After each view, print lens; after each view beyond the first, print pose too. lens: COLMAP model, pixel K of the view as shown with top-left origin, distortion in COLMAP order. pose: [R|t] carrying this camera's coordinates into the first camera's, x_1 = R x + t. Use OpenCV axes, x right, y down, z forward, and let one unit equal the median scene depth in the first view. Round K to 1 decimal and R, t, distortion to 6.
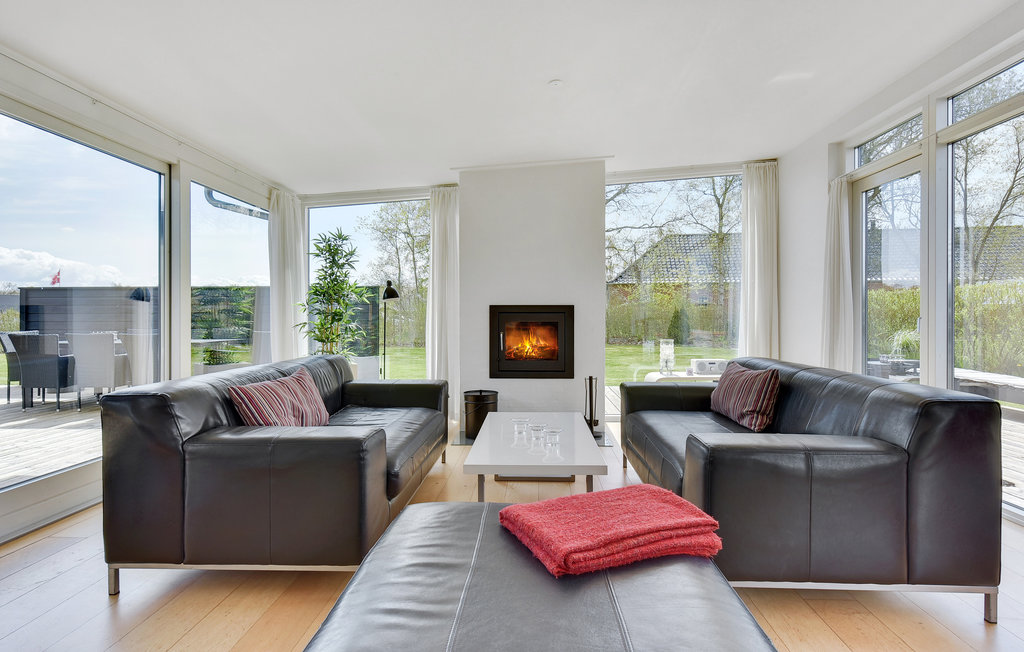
lens RADIAL K [[514.4, 0, 513.1], [0, 514.4, 318.8], [0, 0, 1]] dist [0.009462, 0.000219]
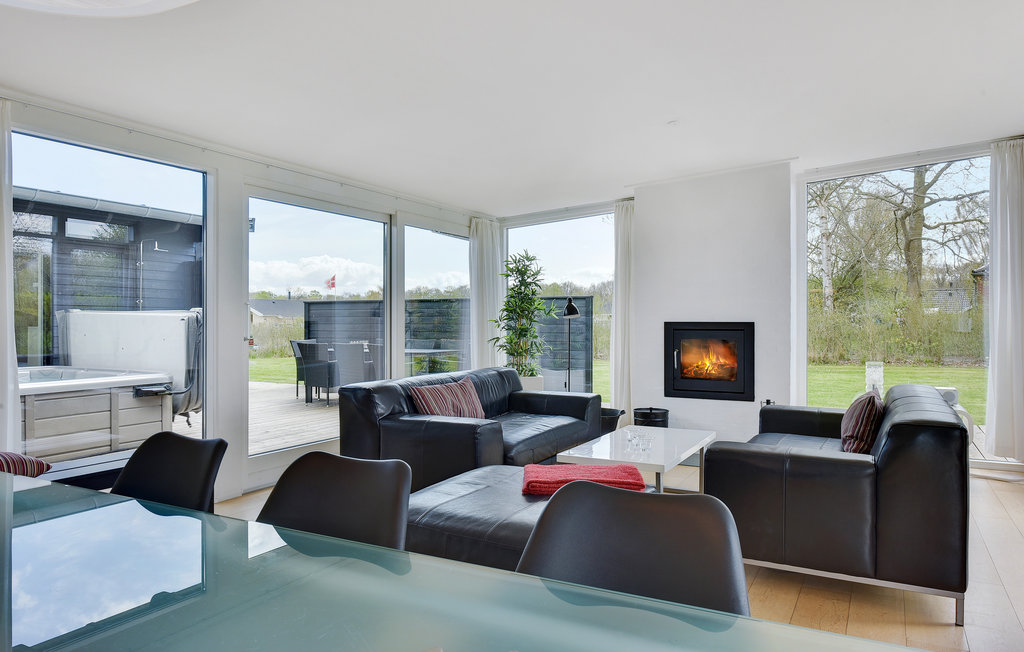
lens RADIAL K [[683.8, 0, 512.0], [0, 683.8, 326.0], [0, 0, 1]] dist [-0.001416, 0.000721]
pose [[0.893060, 0.004593, -0.449913, 0.279517], [-0.002236, 0.999981, 0.005769, -0.025284], [0.449931, -0.004146, 0.893054, -0.288324]]
